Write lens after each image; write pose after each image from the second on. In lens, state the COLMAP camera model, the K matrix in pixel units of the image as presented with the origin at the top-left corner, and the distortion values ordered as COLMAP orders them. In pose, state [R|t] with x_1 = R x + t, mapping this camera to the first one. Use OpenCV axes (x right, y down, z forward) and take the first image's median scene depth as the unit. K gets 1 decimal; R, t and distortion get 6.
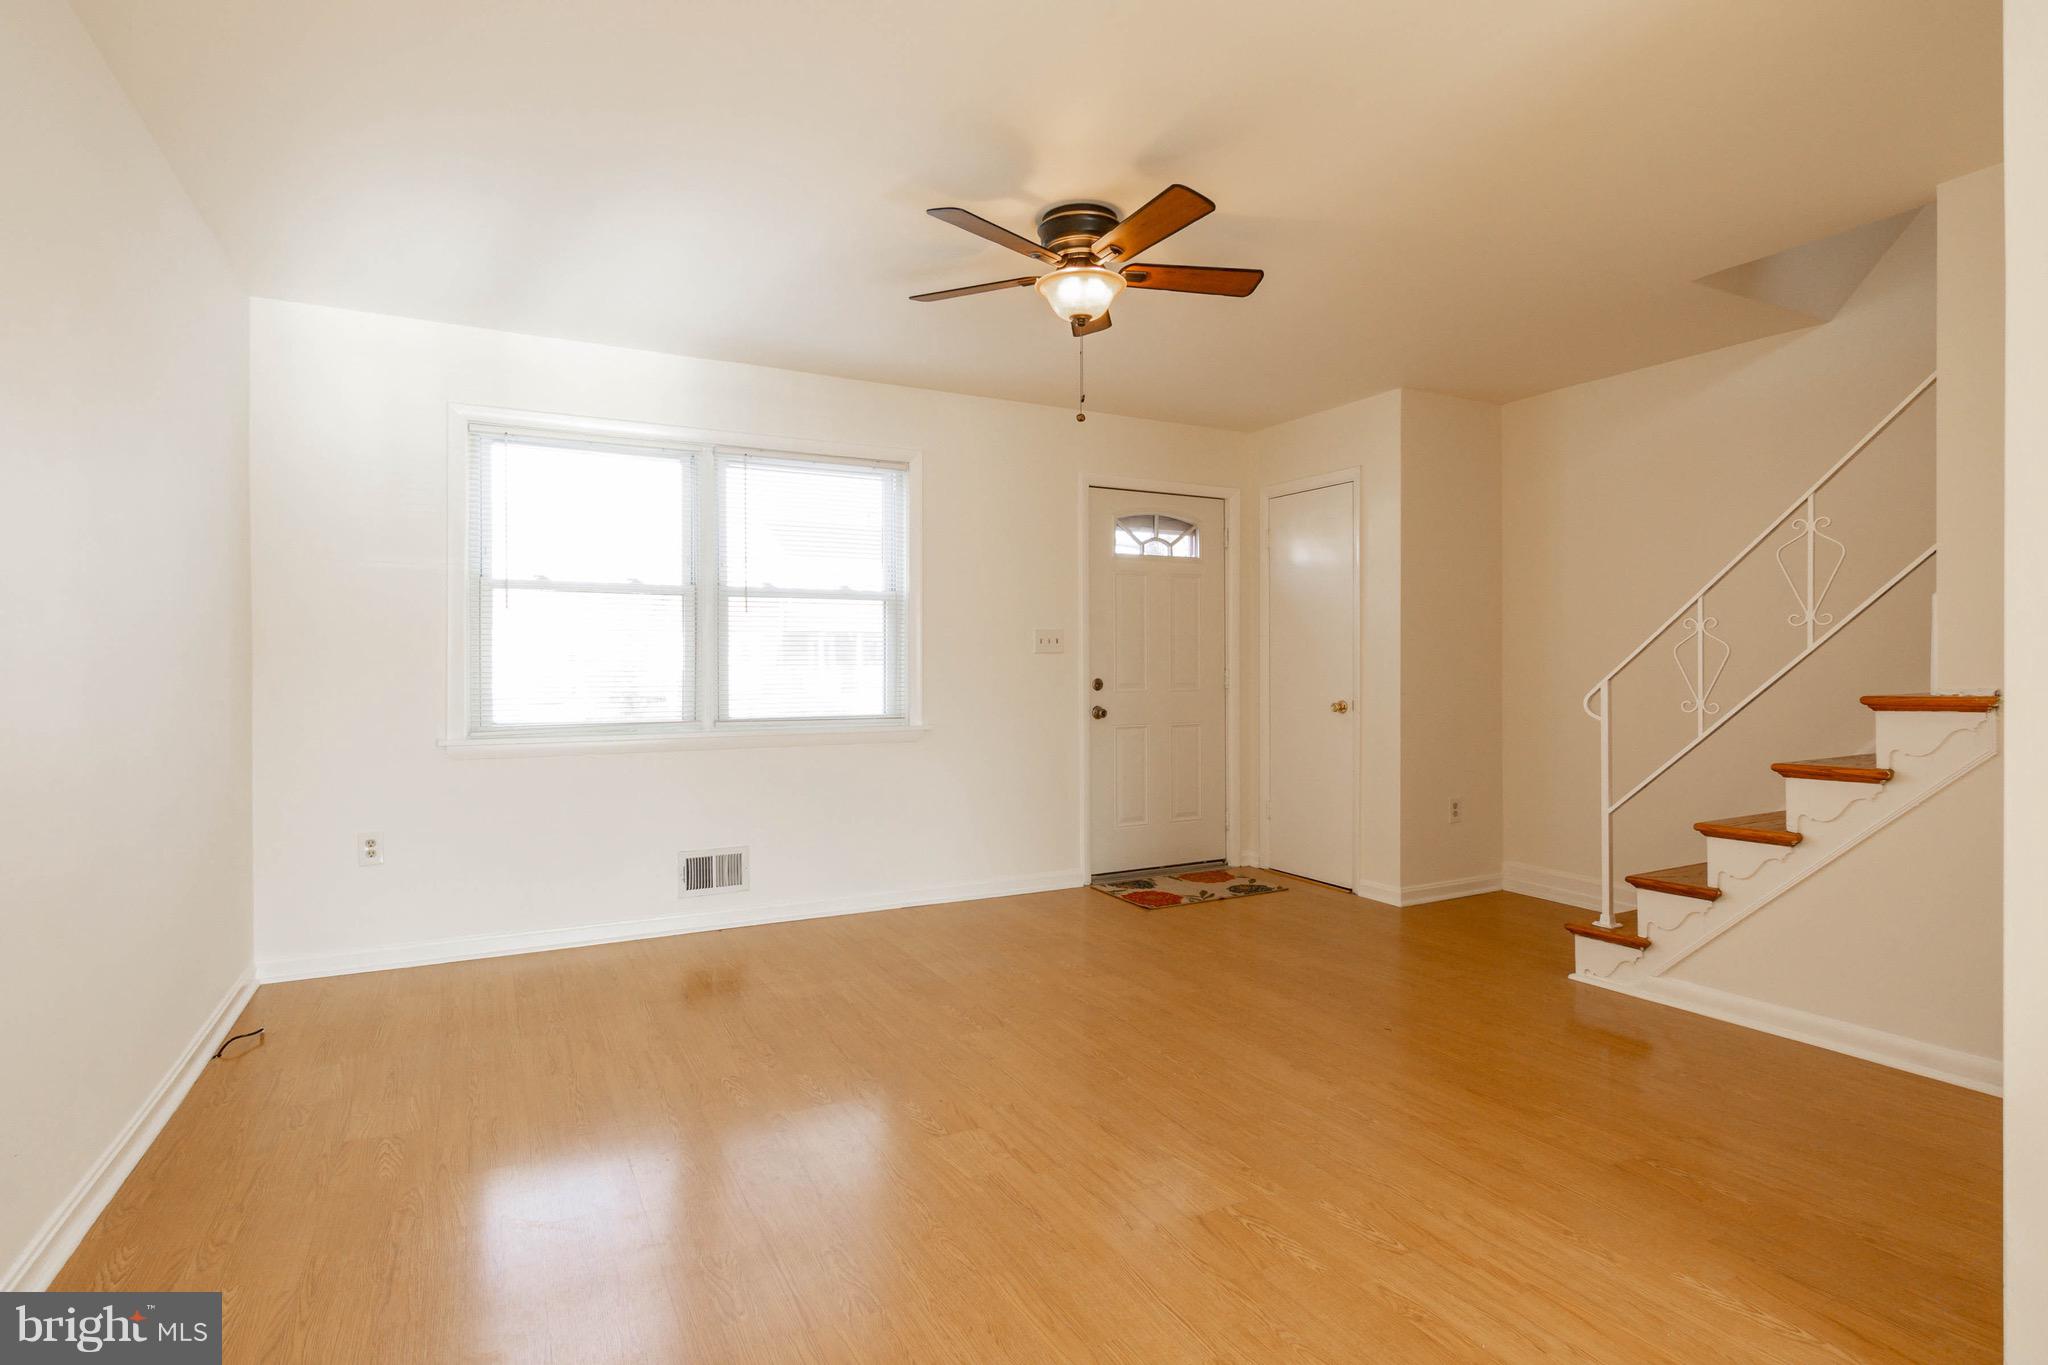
lens RADIAL K [[1029.5, 0, 1019.0], [0, 1029.5, 674.3], [0, 0, 1]] dist [-0.001431, 0.002405]
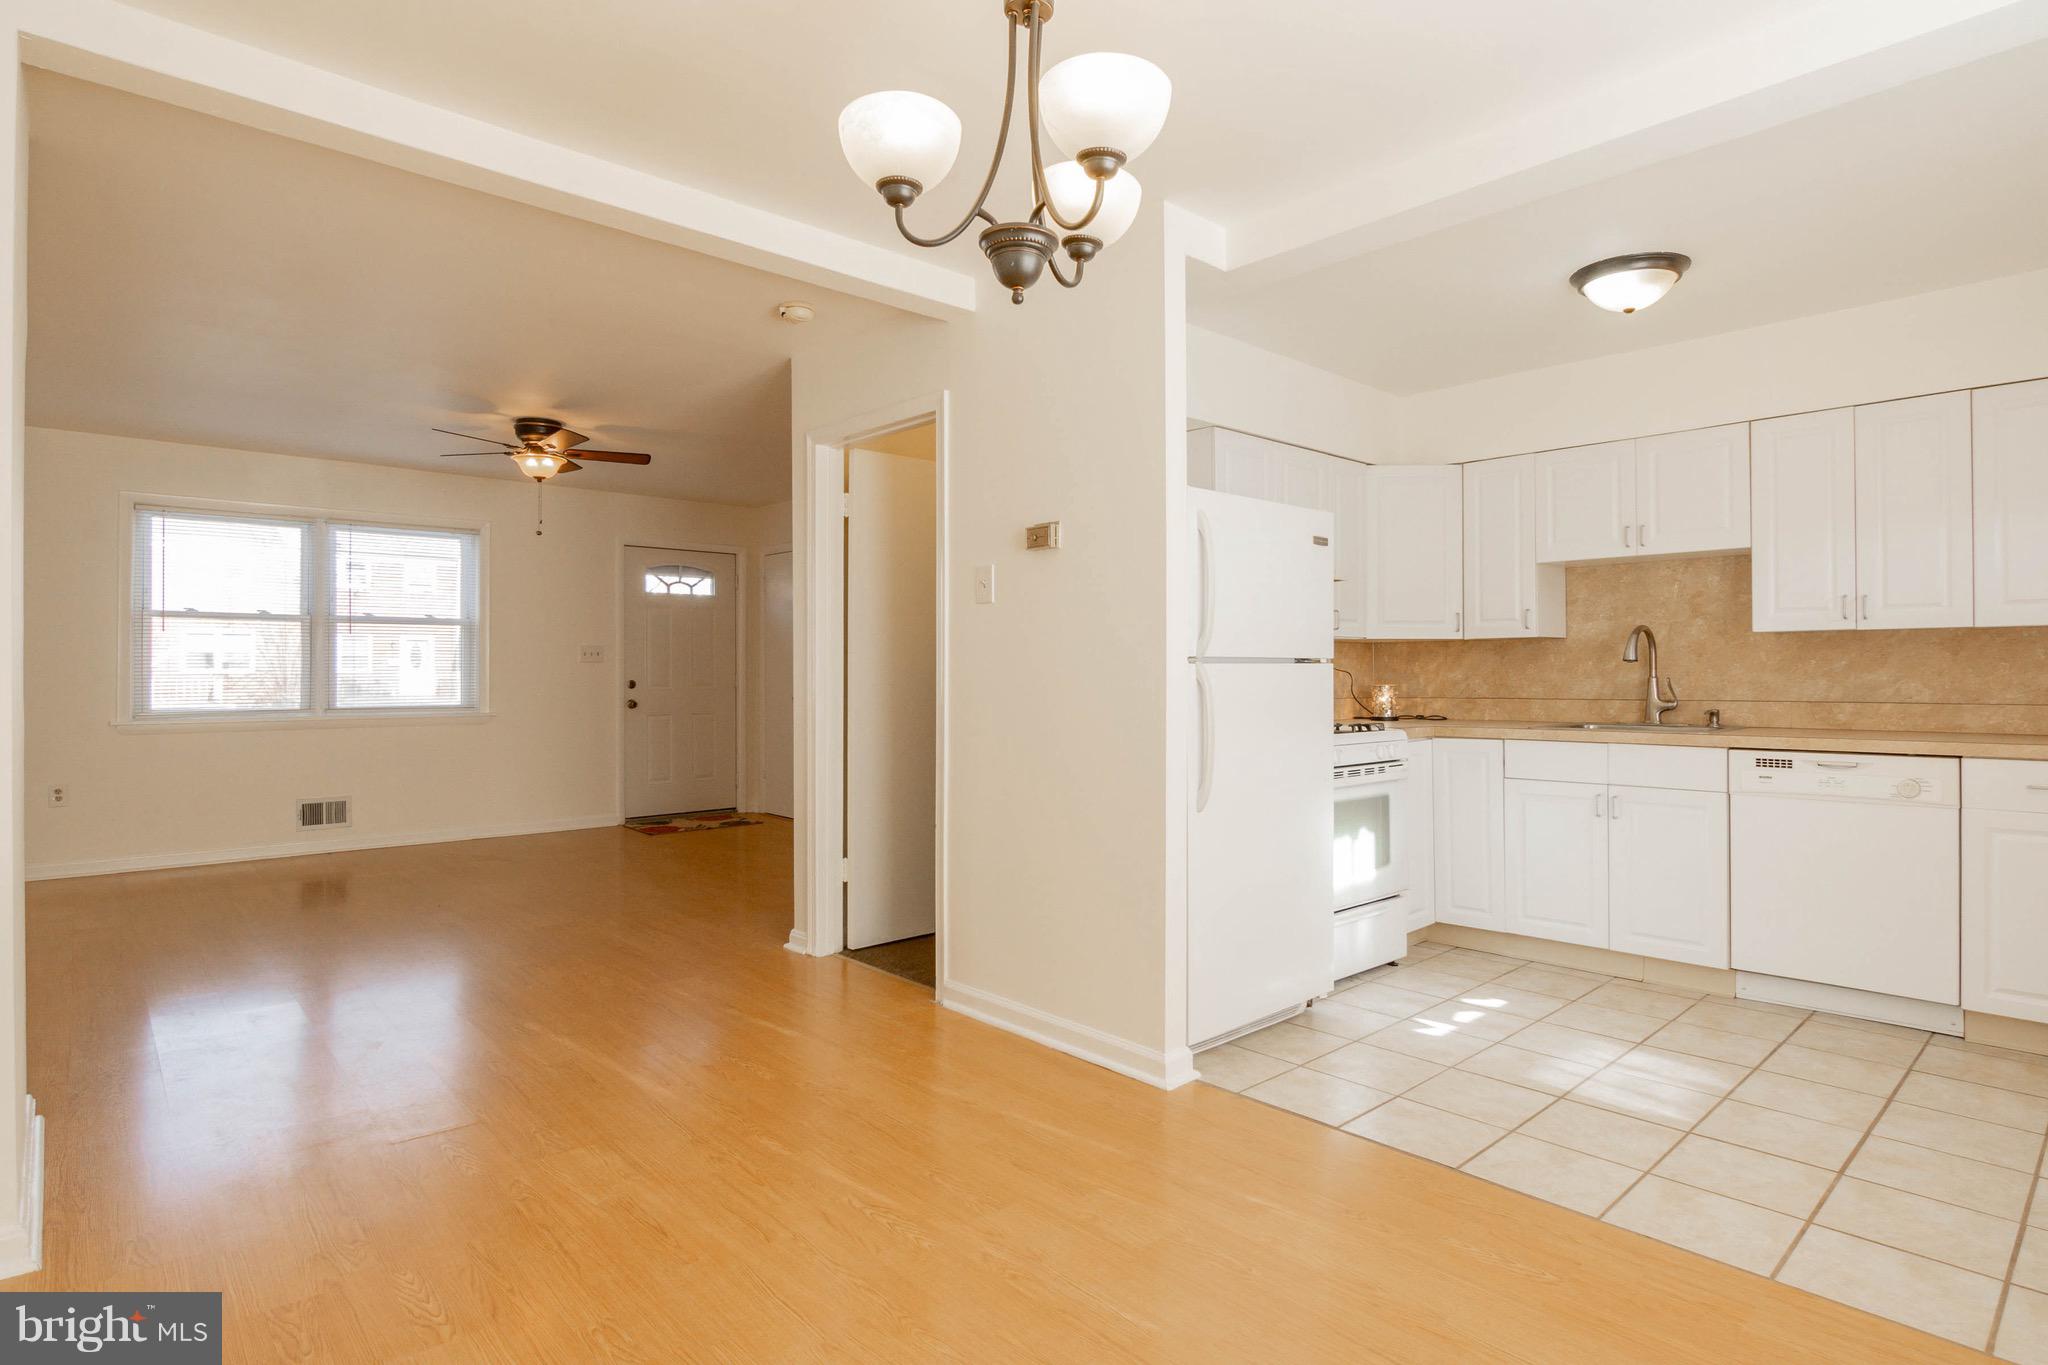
lens RADIAL K [[1065.8, 0, 1020.2], [0, 1065.8, 669.4], [0, 0, 1]] dist [-0.020540, 0.000747]
pose [[0.968980, 0.003906, 0.247109, 0.276250], [-0.001923, 0.999964, -0.008268, 0.000613], [-0.247132, 0.007536, 0.968952, -0.660084]]
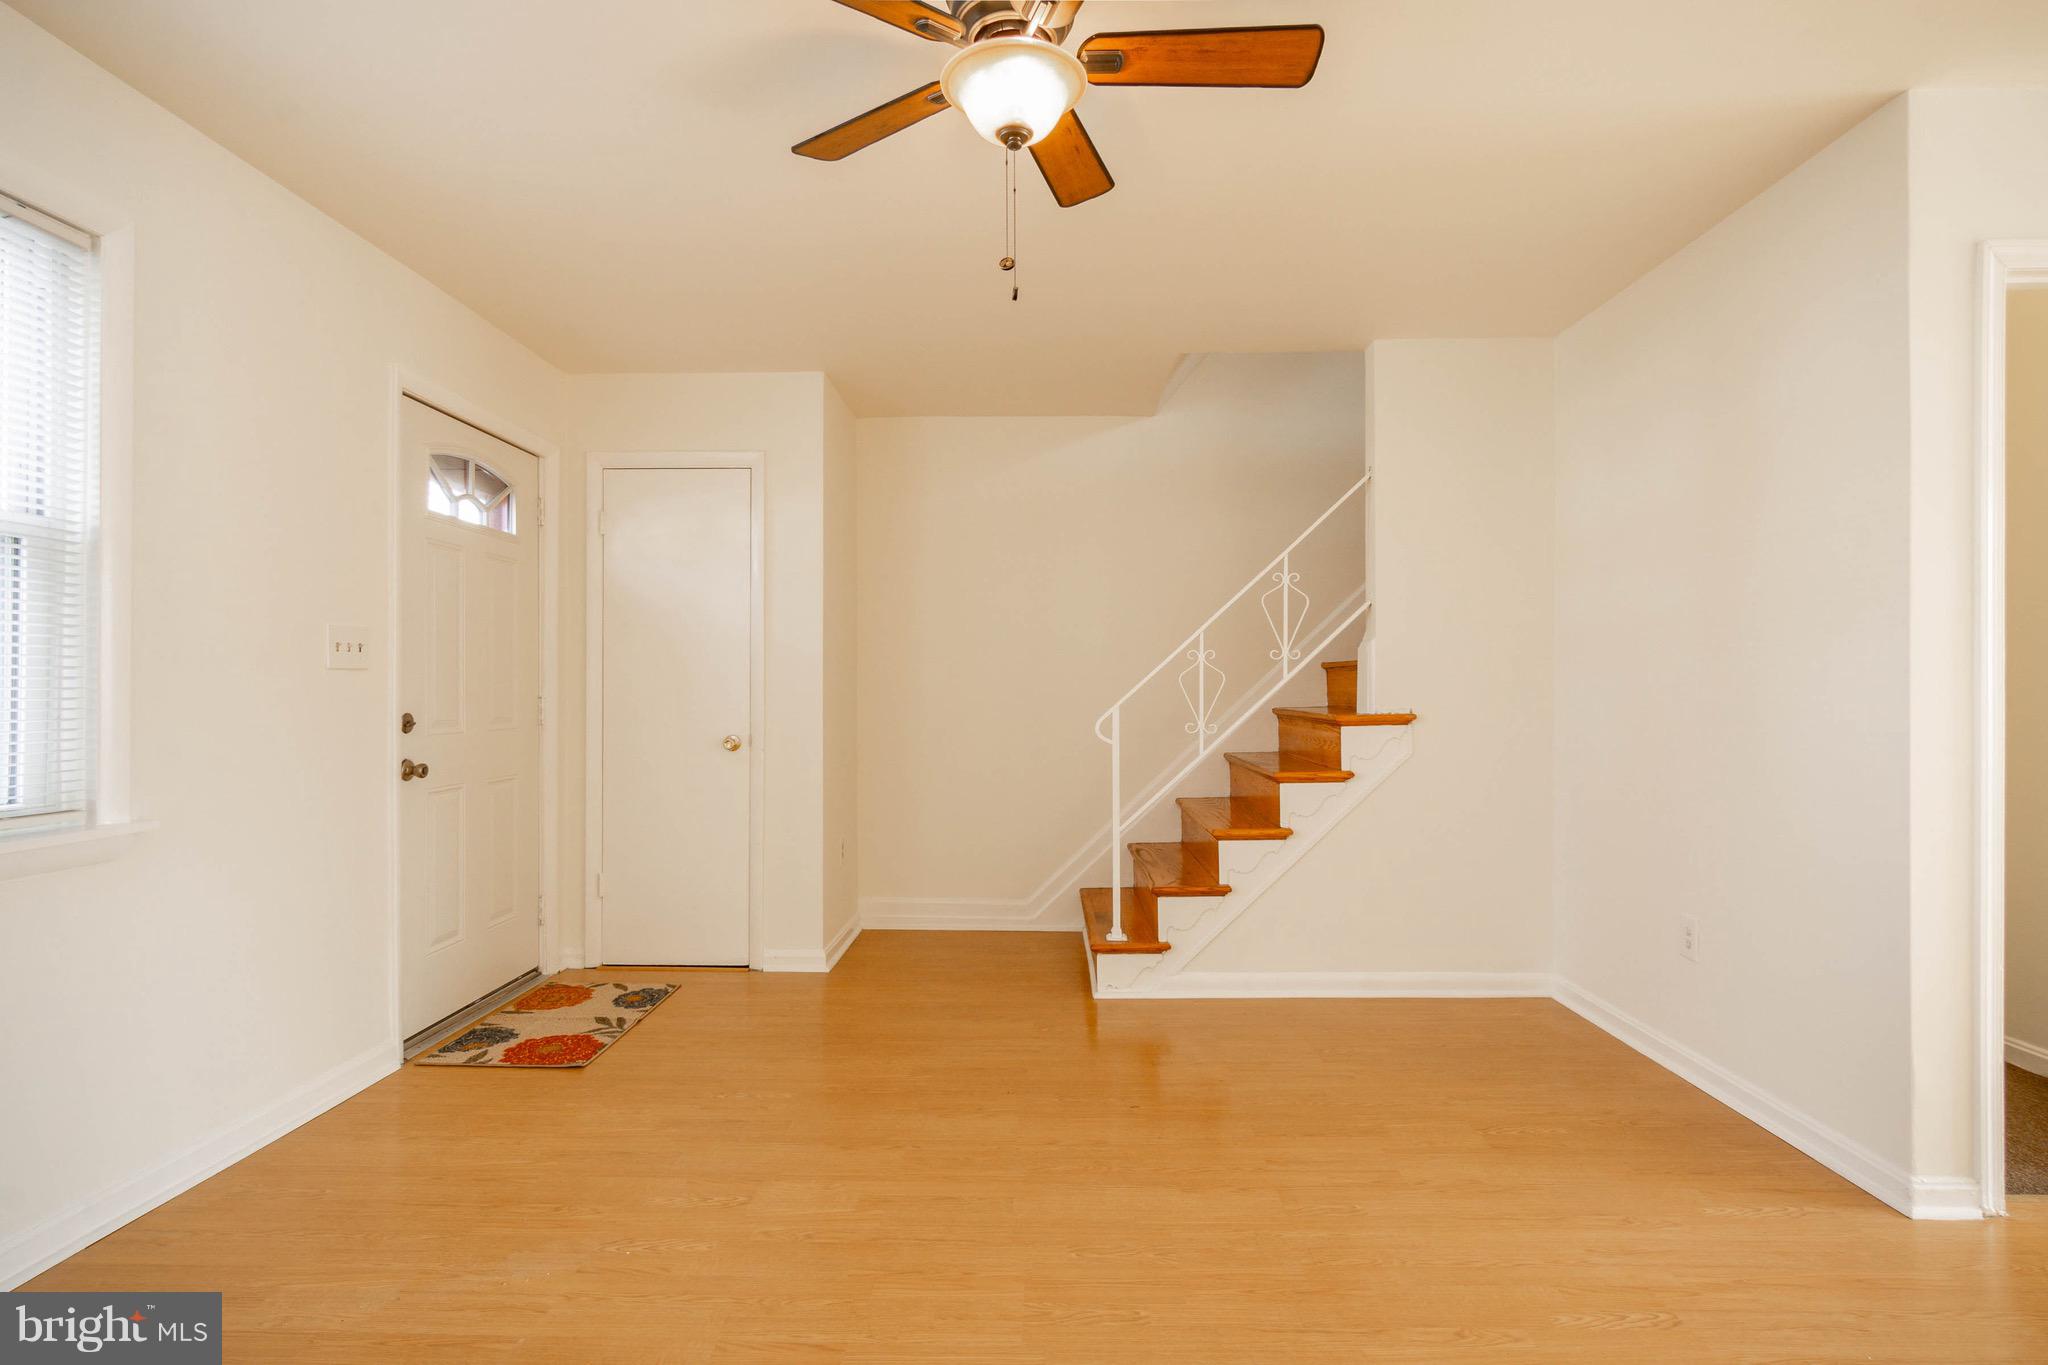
lens RADIAL K [[1029.5, 0, 1025.9], [0, 1029.5, 681.0], [0, 0, 1]] dist [-0.001431, 0.002405]
pose [[0.484219, 0.009320, 0.874897, -0.323741], [0.007016, 0.999870, -0.014535, -0.003821], [-0.874919, 0.013176, 0.484090, 0.463963]]
